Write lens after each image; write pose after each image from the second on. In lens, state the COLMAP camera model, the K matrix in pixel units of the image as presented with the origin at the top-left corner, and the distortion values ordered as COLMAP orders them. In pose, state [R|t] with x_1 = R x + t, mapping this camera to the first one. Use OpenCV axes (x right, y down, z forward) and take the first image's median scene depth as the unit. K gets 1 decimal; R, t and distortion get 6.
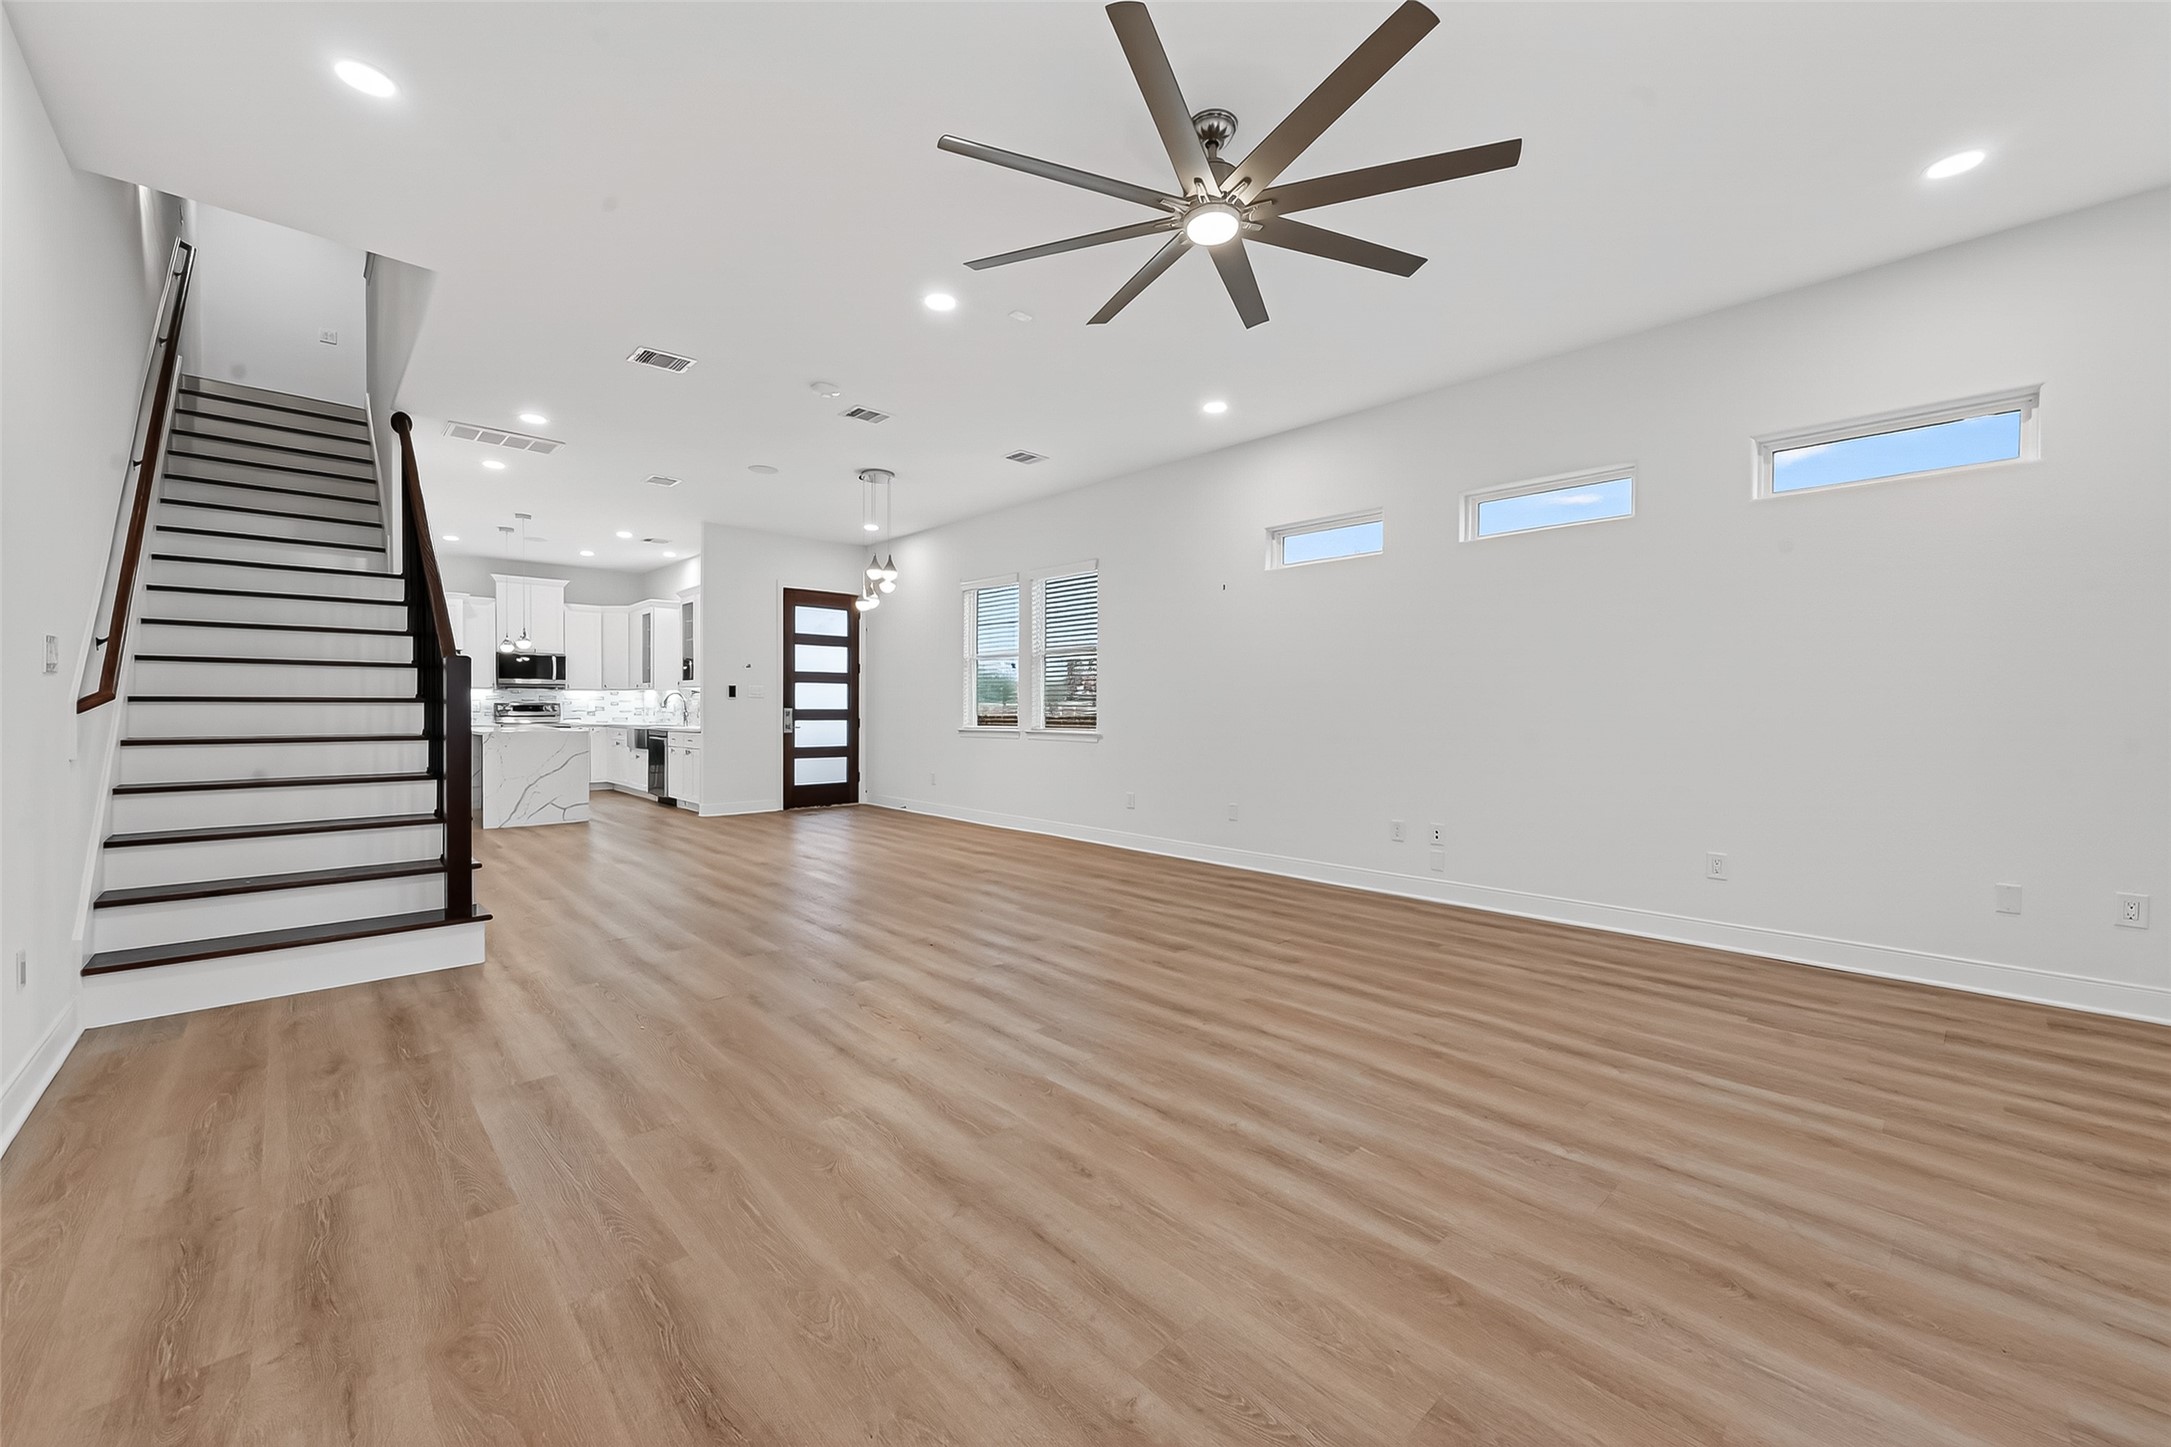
lens RADIAL K [[869.7, 0, 1071.8], [0, 869.7, 711.8], [0, 0, 1]] dist [0.000069, 0.000201]
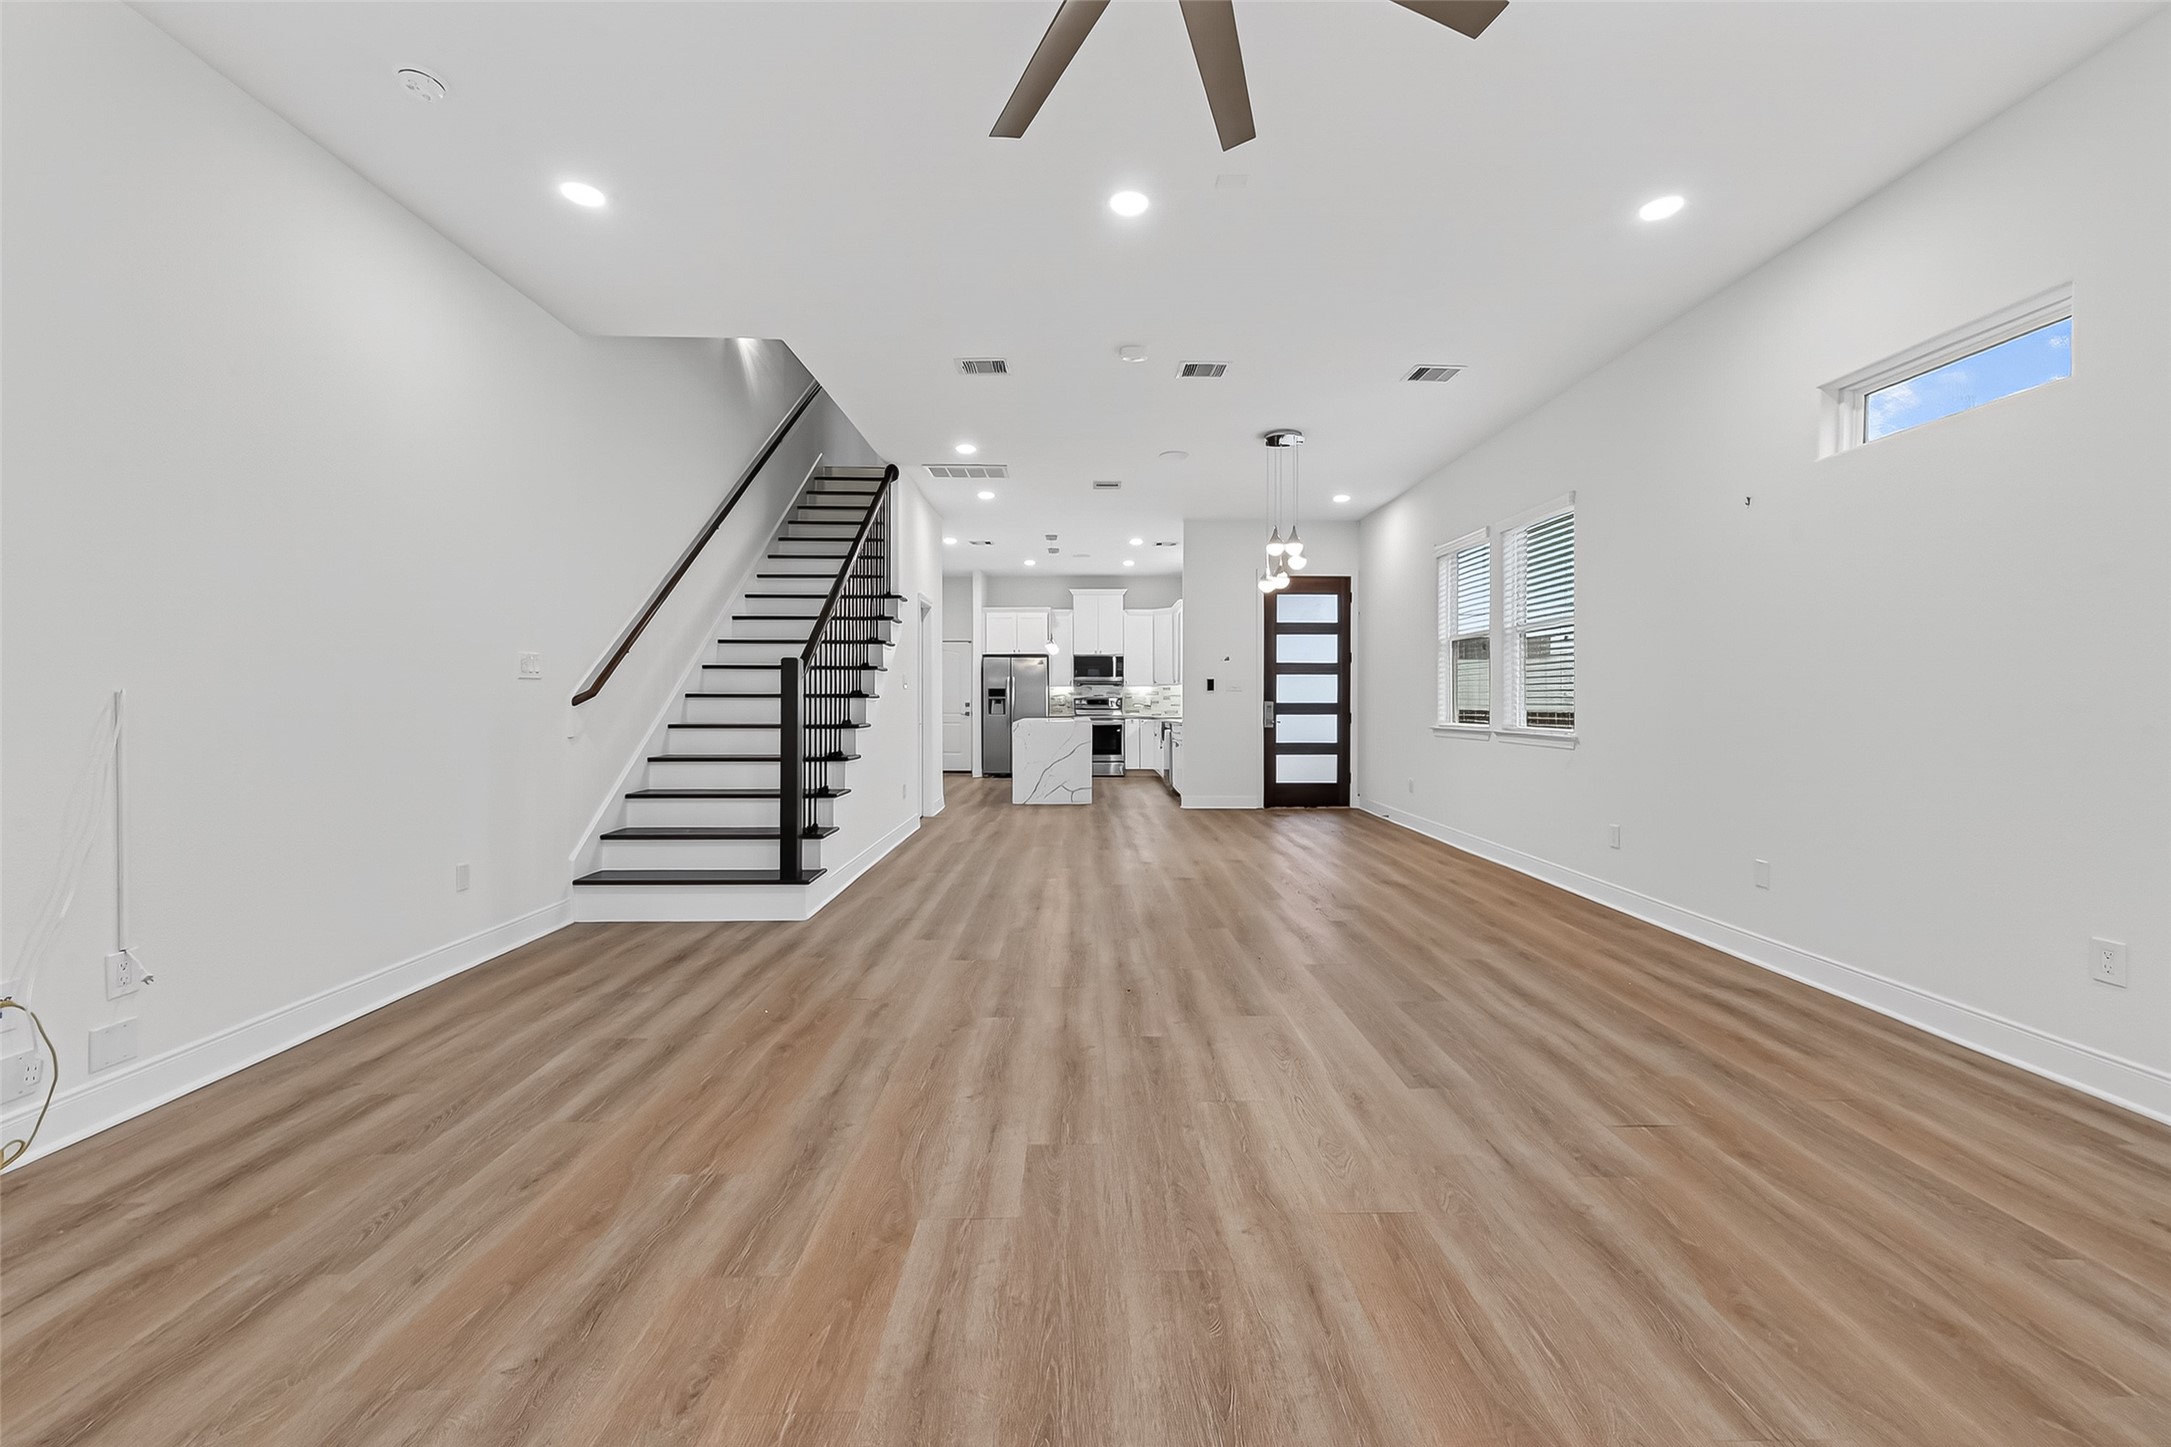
lens RADIAL K [[860.5, 0, 1076.3], [0, 860.5, 707.7], [0, 0, 1]] dist [0.001889, 0.000291]
pose [[0.743442, 0.002884, -0.668794, 0.365407], [-0.000414, 0.999992, 0.003853, -0.002605], [0.668800, -0.002588, 0.743438, 0.382512]]
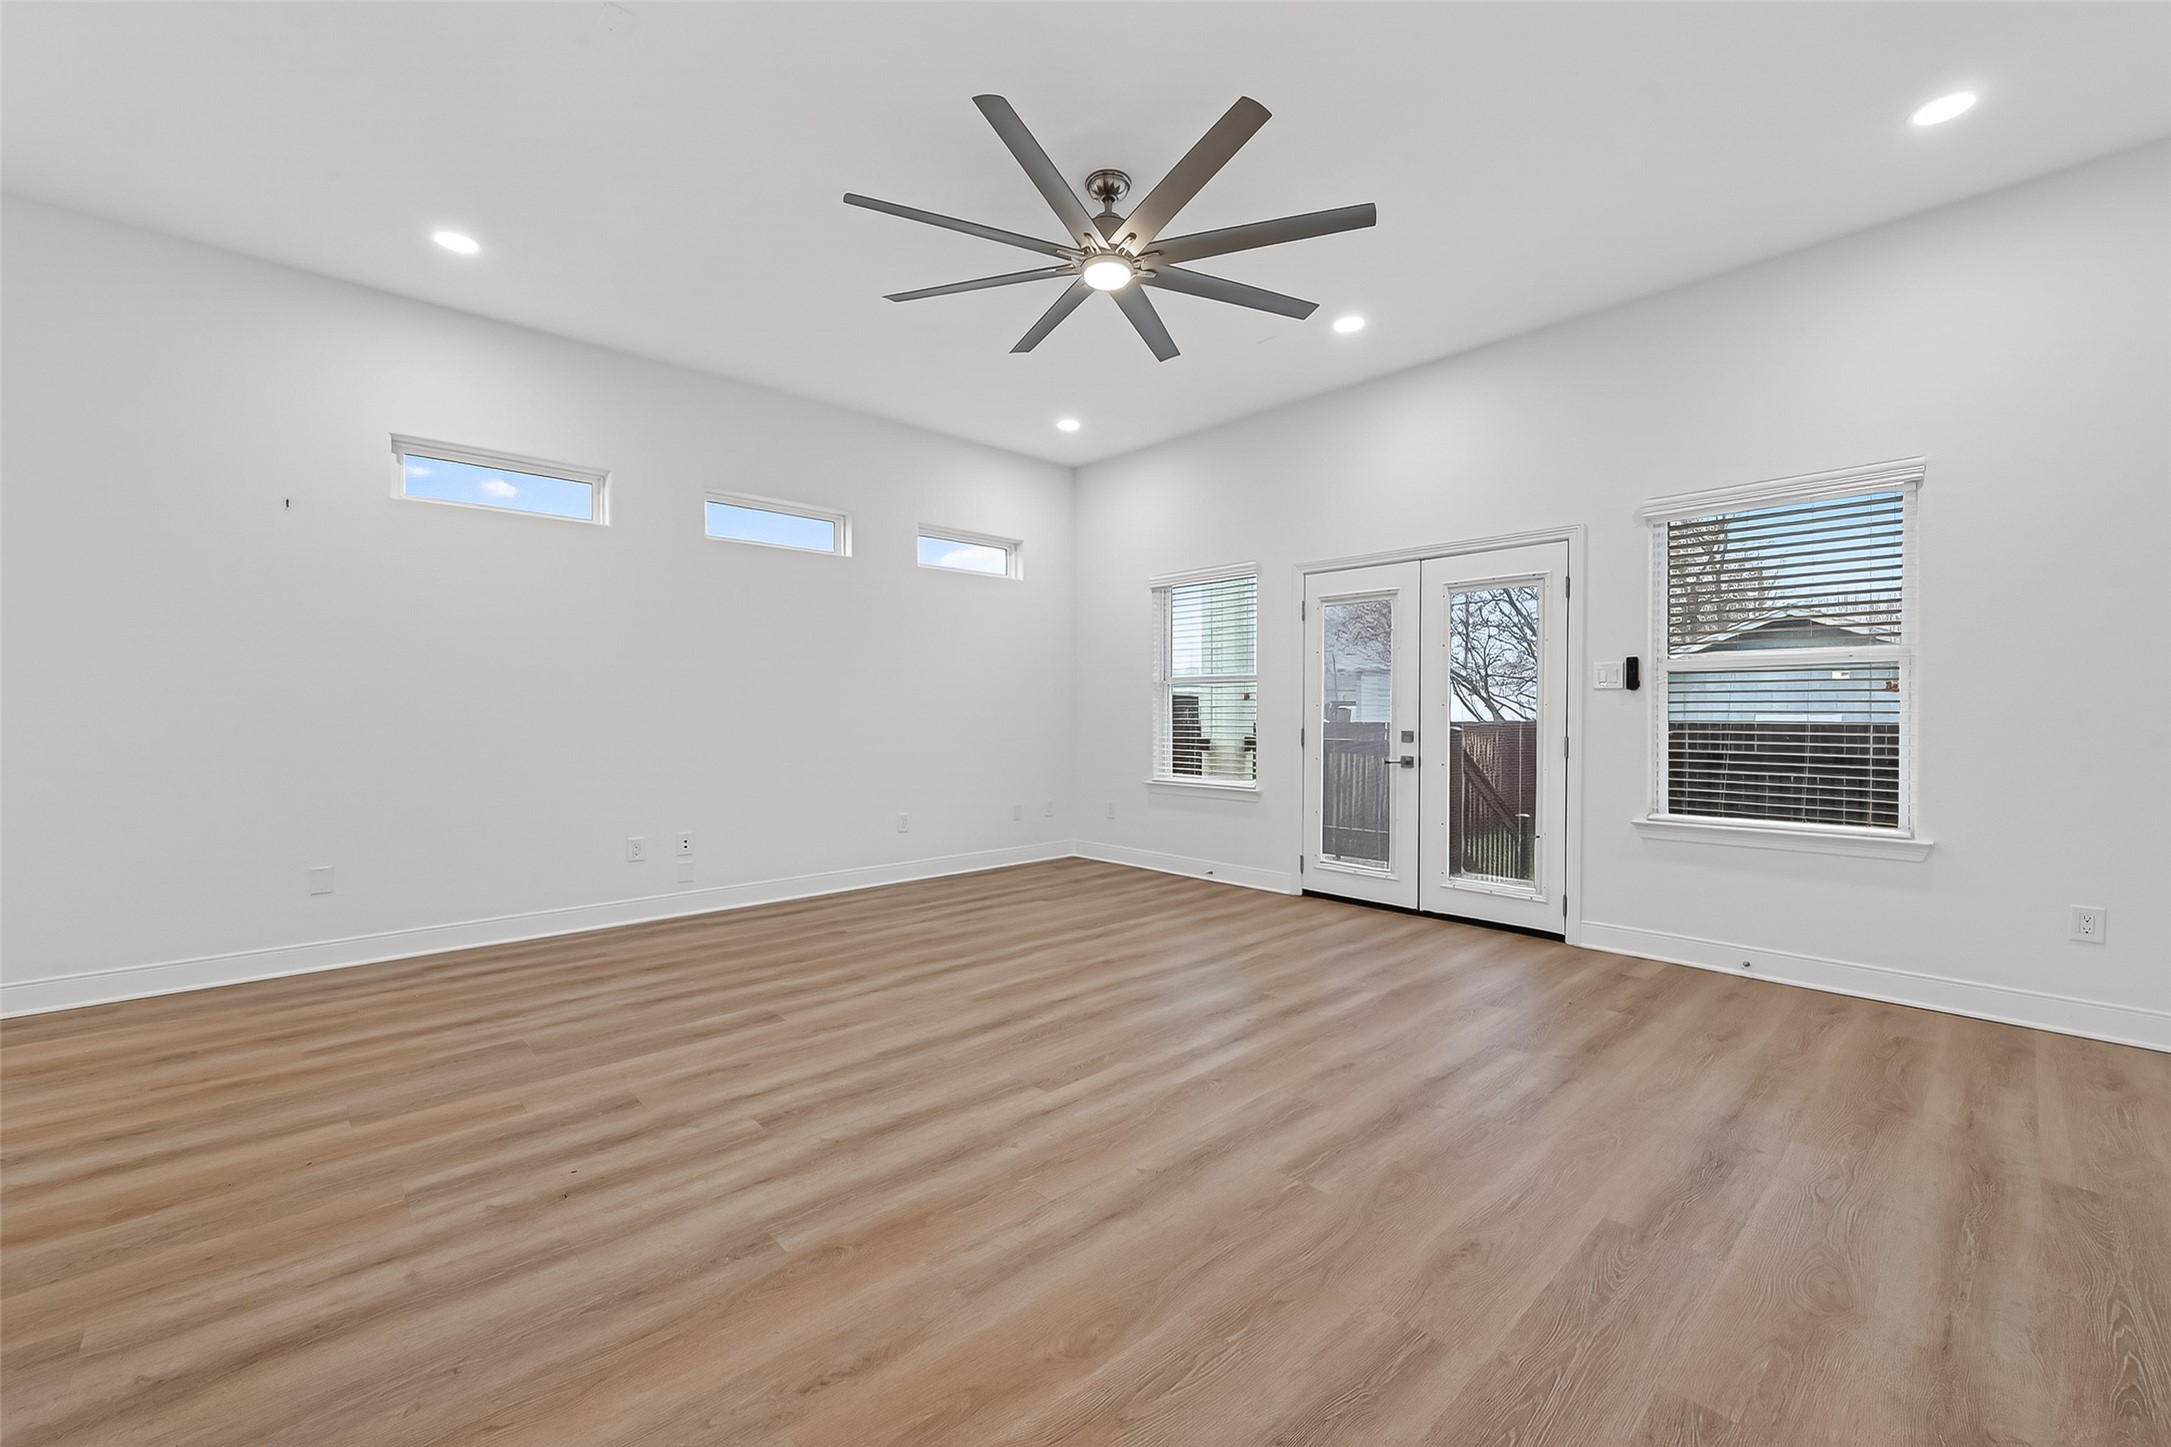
lens RADIAL K [[874.5, 0, 1094.7], [0, 874.5, 702.4], [0, 0, 1]] dist [0.000425, 0.000219]
pose [[-0.020376, 0.010475, 0.999738, -0.694571], [0.003516, 0.999940, -0.010406, 0.000047], [-0.999786, 0.003304, -0.020411, 0.757419]]
